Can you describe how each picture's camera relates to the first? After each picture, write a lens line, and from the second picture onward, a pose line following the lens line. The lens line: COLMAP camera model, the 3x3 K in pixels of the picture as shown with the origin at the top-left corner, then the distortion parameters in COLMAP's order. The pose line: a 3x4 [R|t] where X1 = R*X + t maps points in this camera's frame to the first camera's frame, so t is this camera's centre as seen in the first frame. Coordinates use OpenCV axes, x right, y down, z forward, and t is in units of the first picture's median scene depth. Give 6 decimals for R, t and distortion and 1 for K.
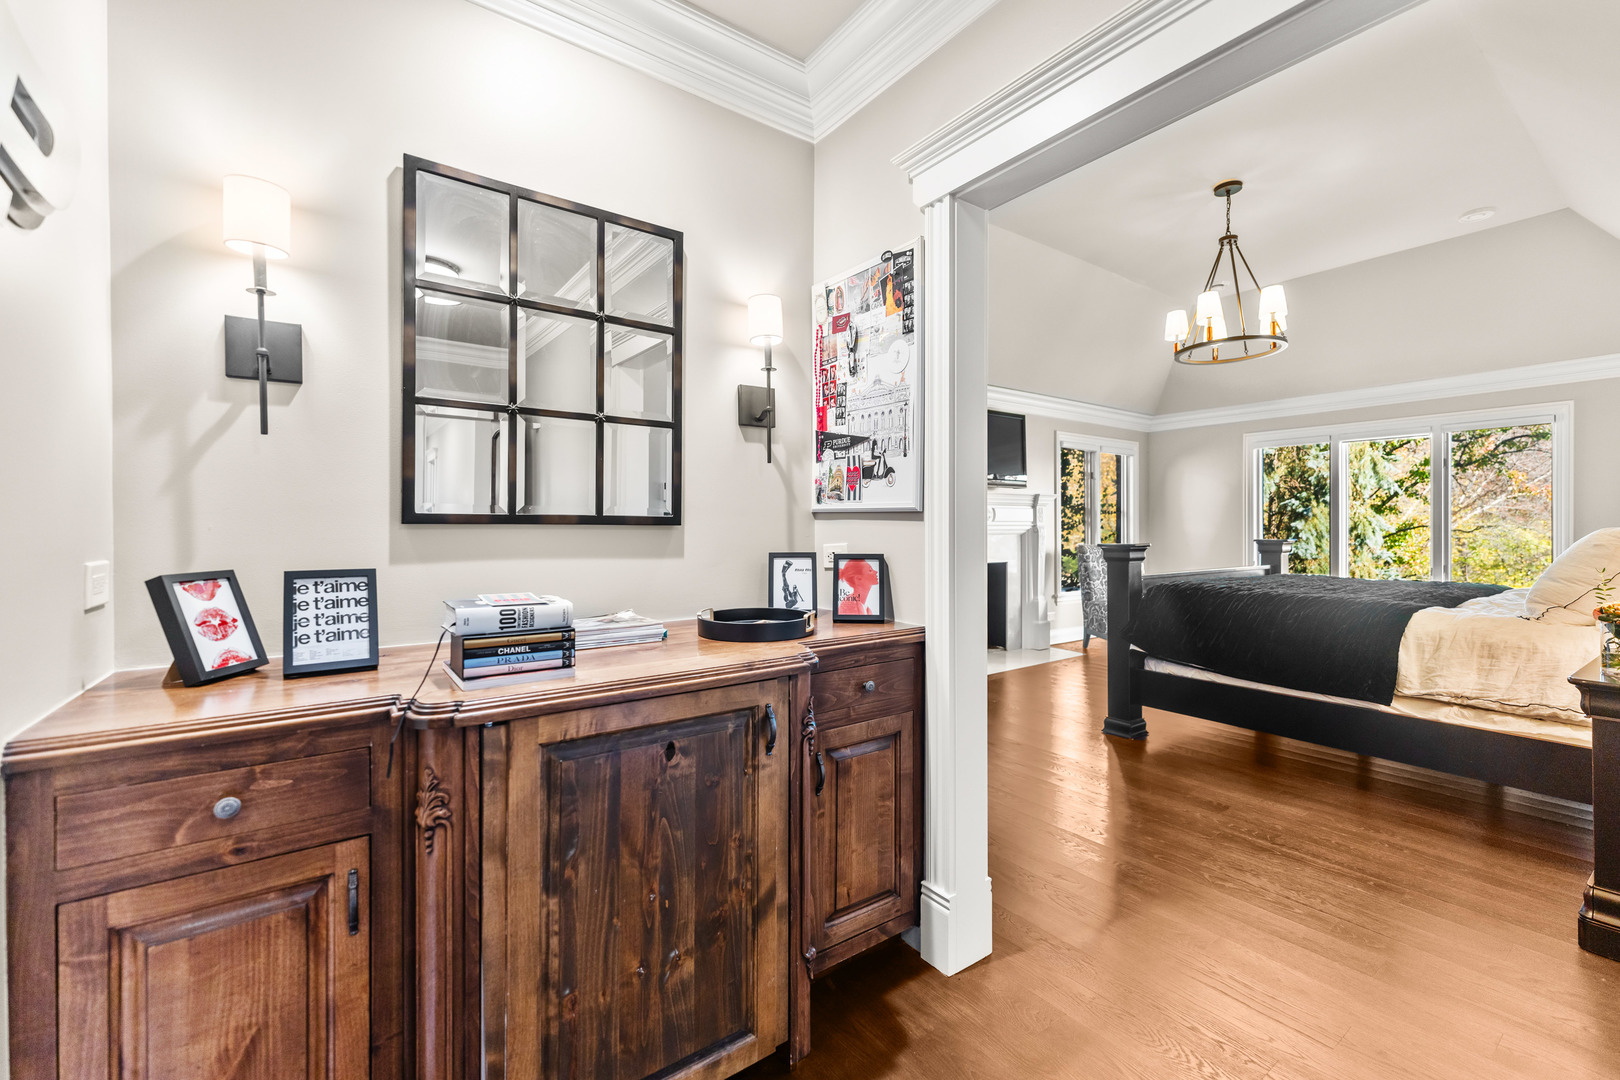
lens RADIAL K [[671.6, 0, 810.5], [0, 671.6, 531.9], [0, 0, 1]] dist [-0.001510, -0.000366]
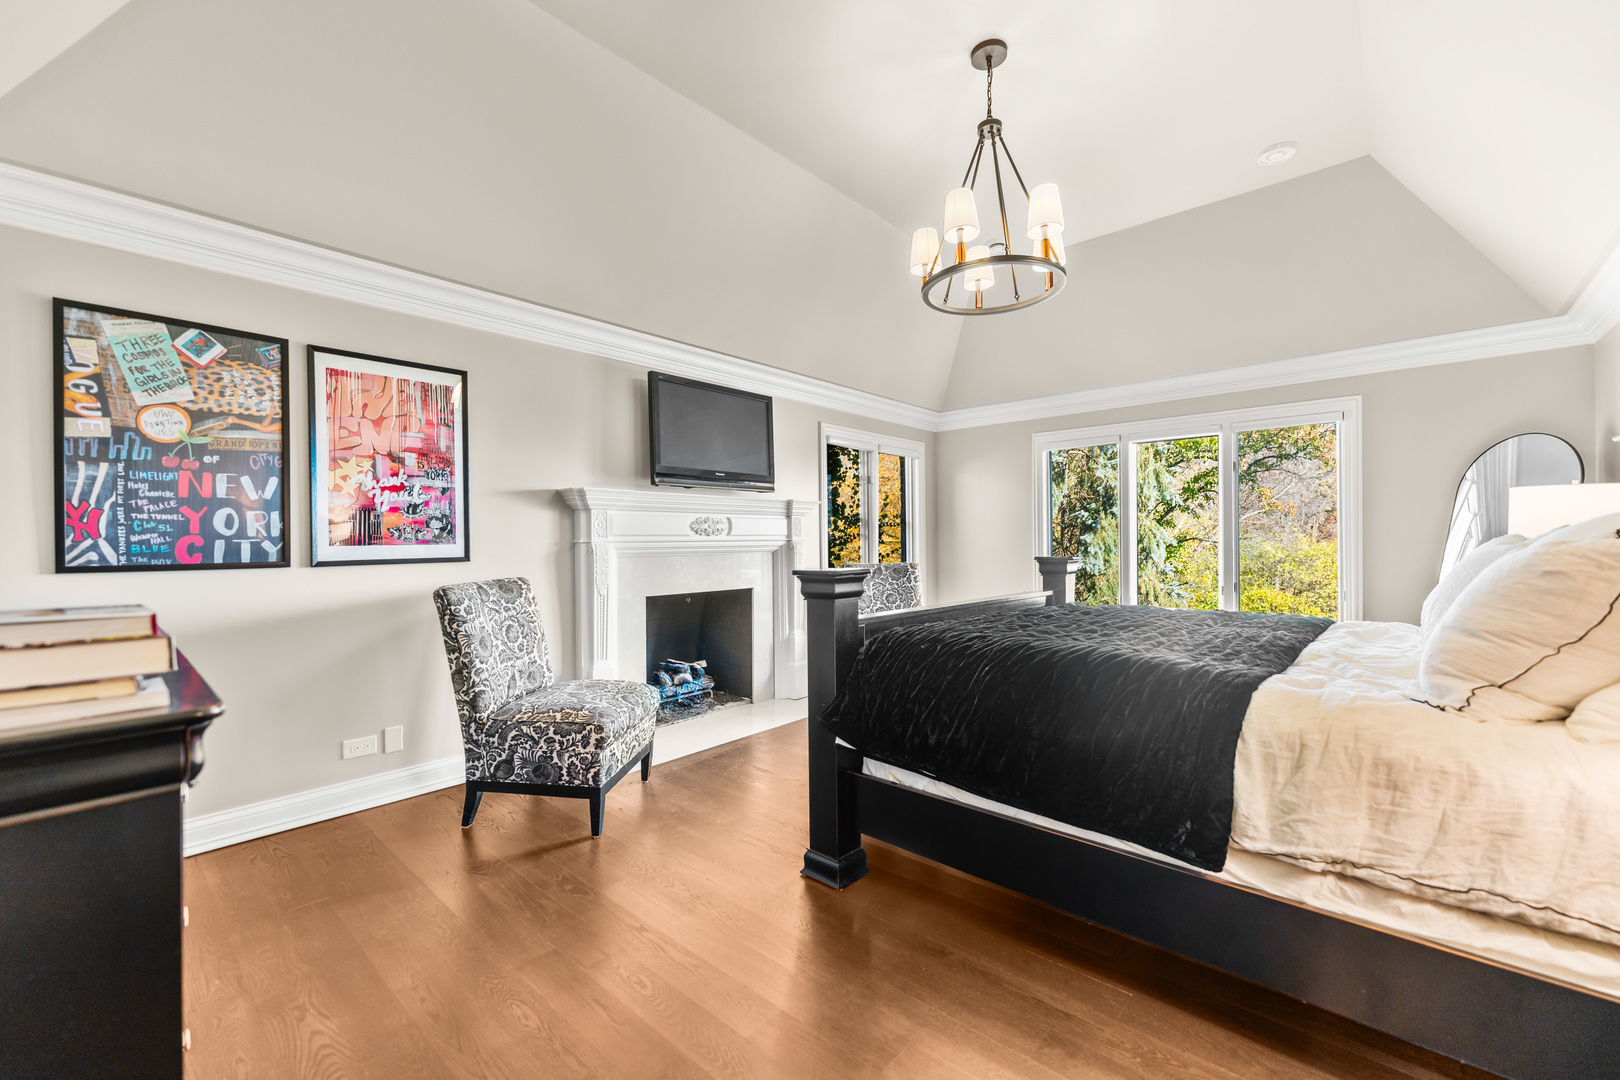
lens RADIAL K [[650.5, 0, 810.8], [0, 650.5, 548.8], [0, 0, 1]] dist [-0.000080, -0.000442]
pose [[0.975845, -0.008040, 0.218315, 0.191013], [0.007267, 0.999964, 0.004345, -0.002793], [-0.218342, -0.002653, 0.975869, 0.250639]]
